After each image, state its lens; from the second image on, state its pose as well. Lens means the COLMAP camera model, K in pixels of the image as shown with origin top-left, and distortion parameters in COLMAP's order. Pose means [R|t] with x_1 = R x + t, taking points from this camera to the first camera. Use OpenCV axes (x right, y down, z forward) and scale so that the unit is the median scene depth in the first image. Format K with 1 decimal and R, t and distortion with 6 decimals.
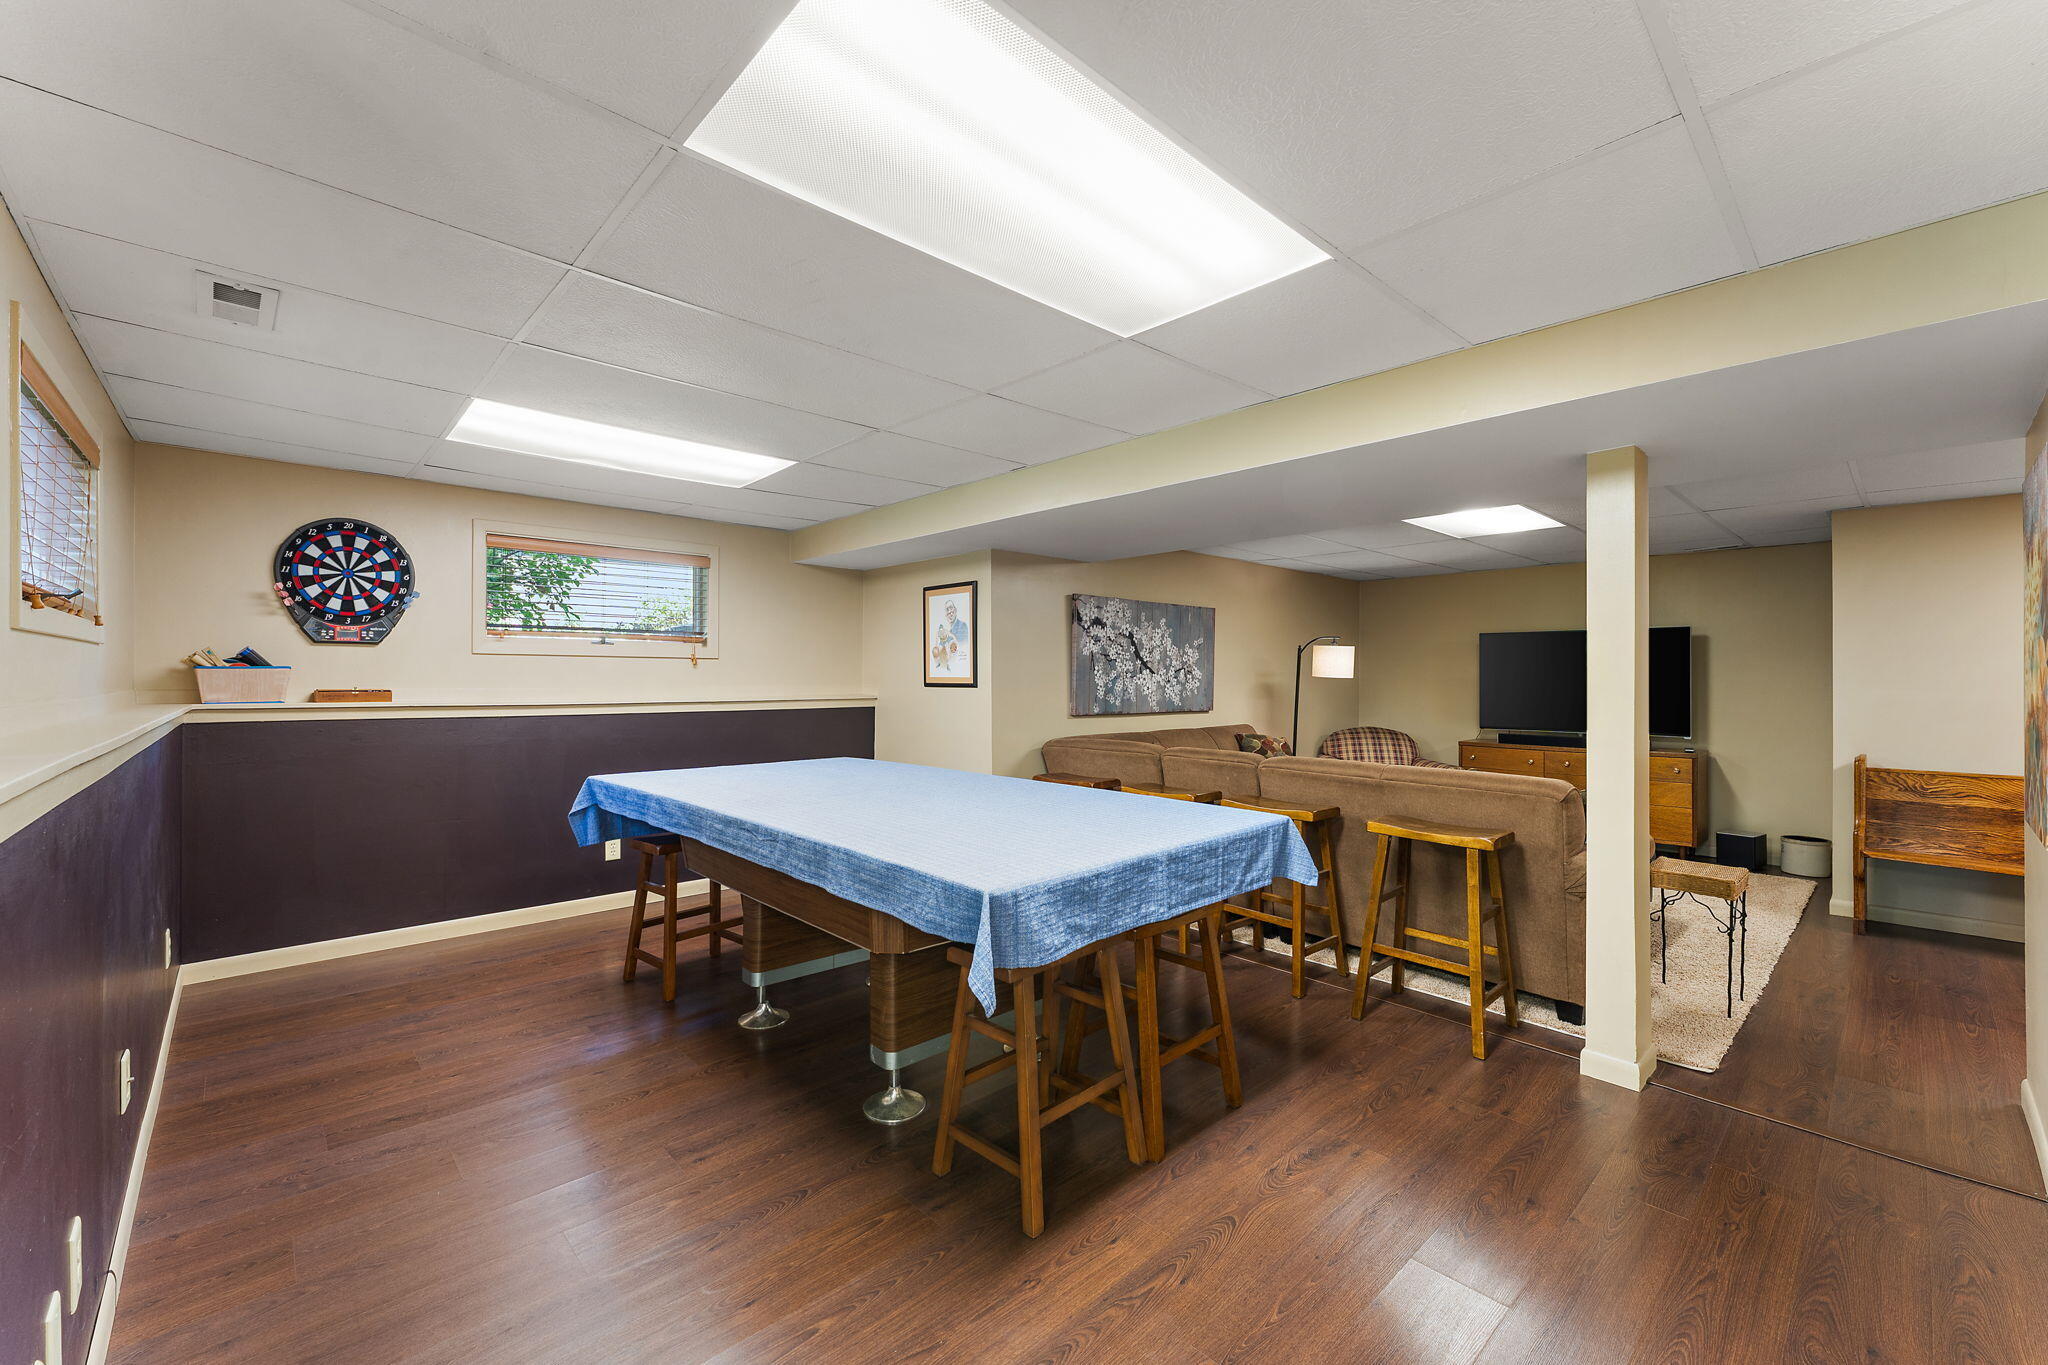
lens RADIAL K [[835.3, 0, 1026.0], [0, 835.3, 681.2], [0, 0, 1]] dist [0.001434, 0.000480]
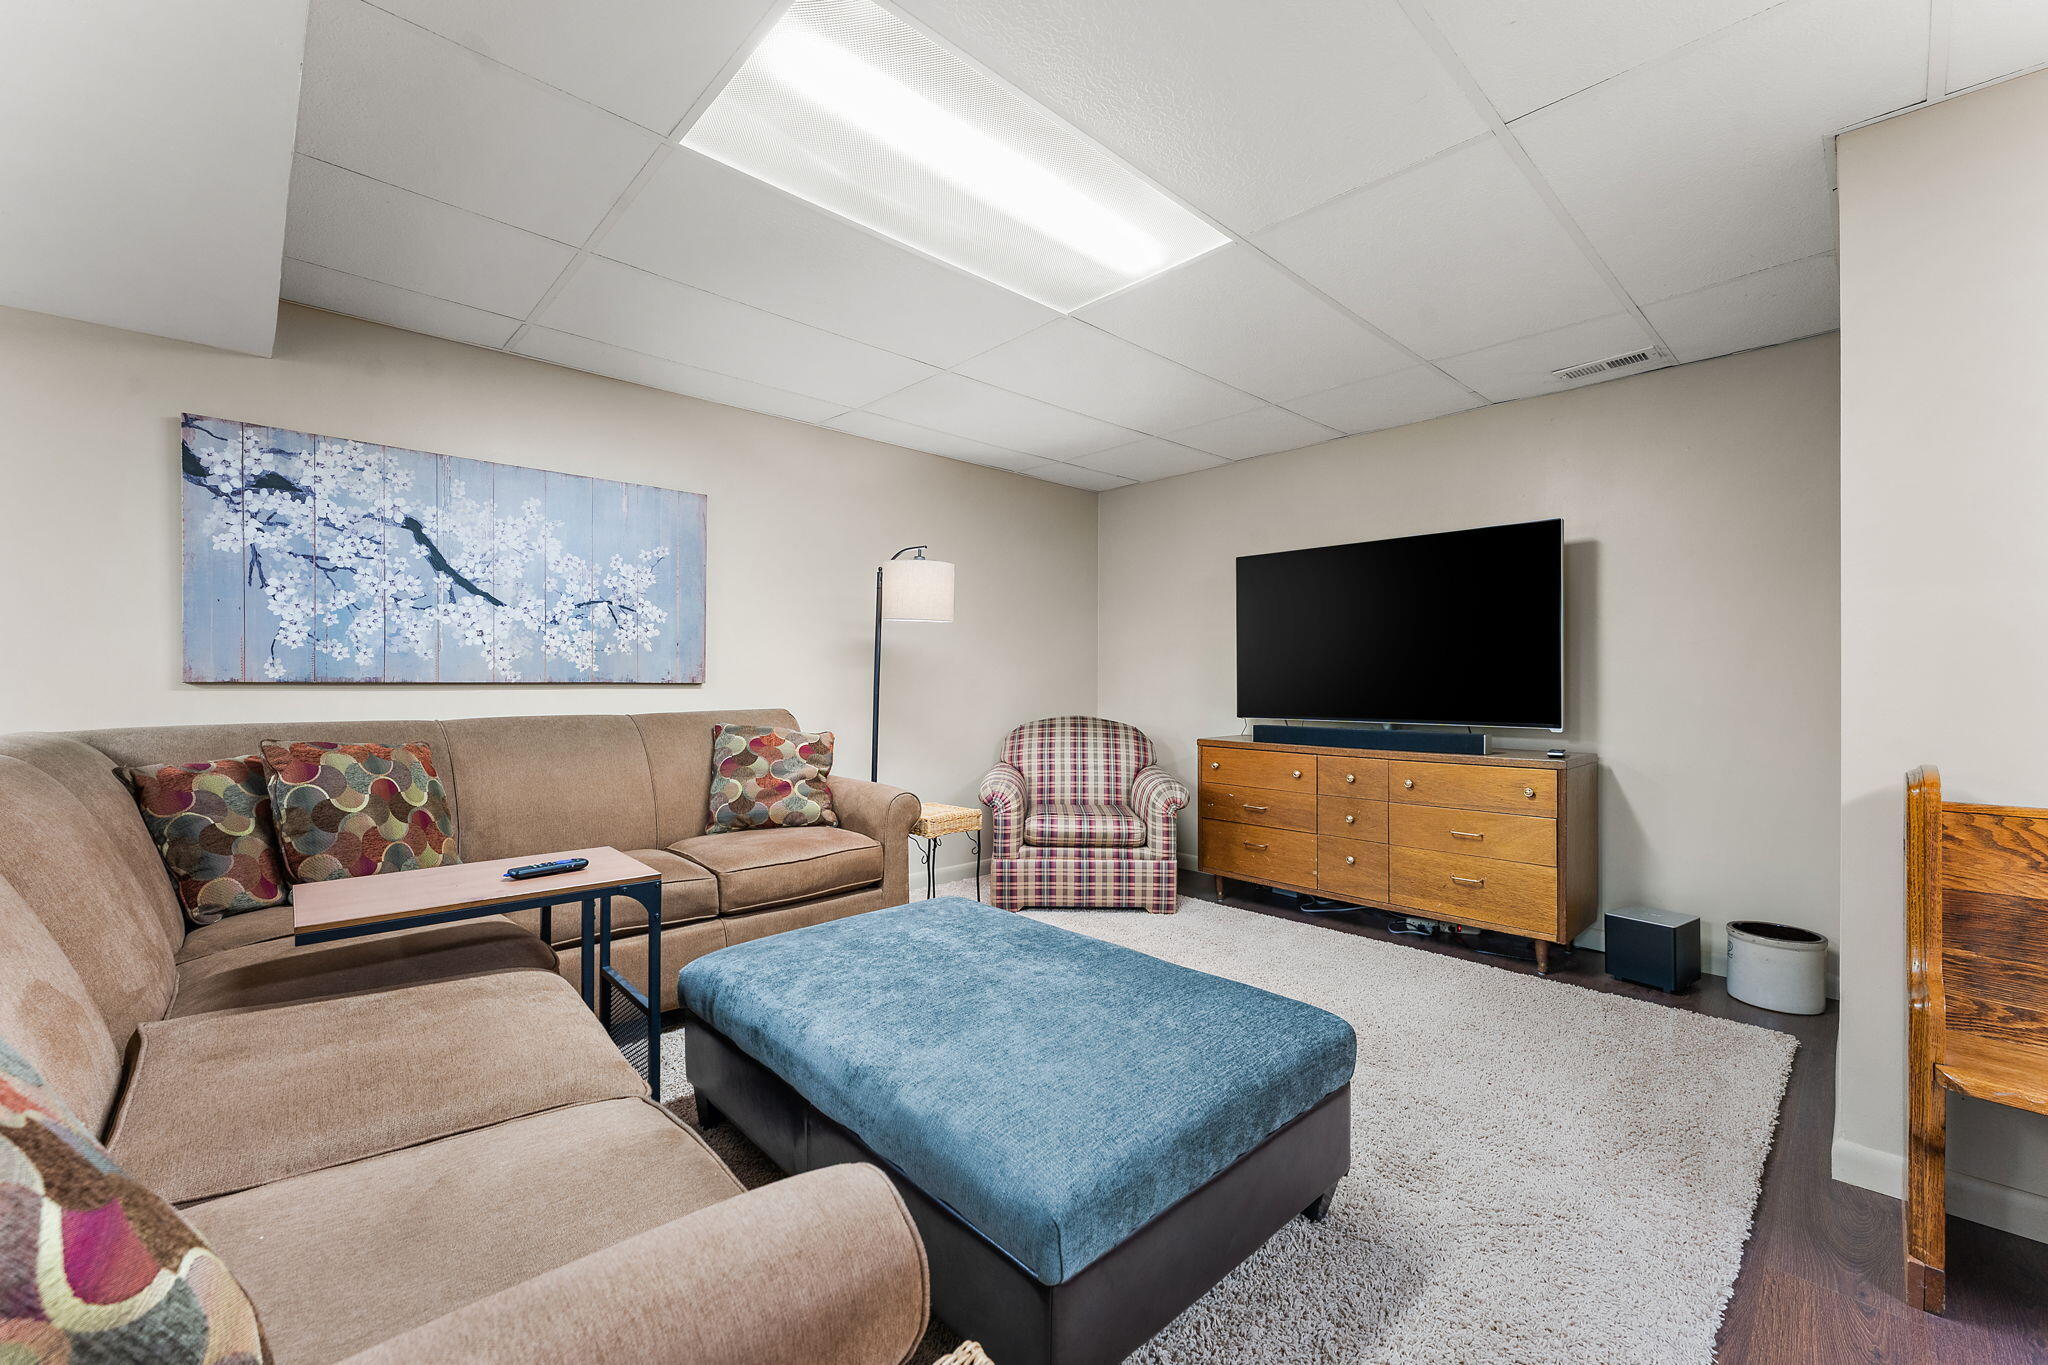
lens RADIAL K [[835.3, 0, 1022.2], [0, 835.3, 680.6], [0, 0, 1]] dist [0.001434, 0.000480]
pose [[0.999846, -0.002110, 0.017429, 0.468380], [0.002134, 0.999997, -0.001355, 0.038295], [-0.017426, 0.001392, 0.999847, 0.502560]]
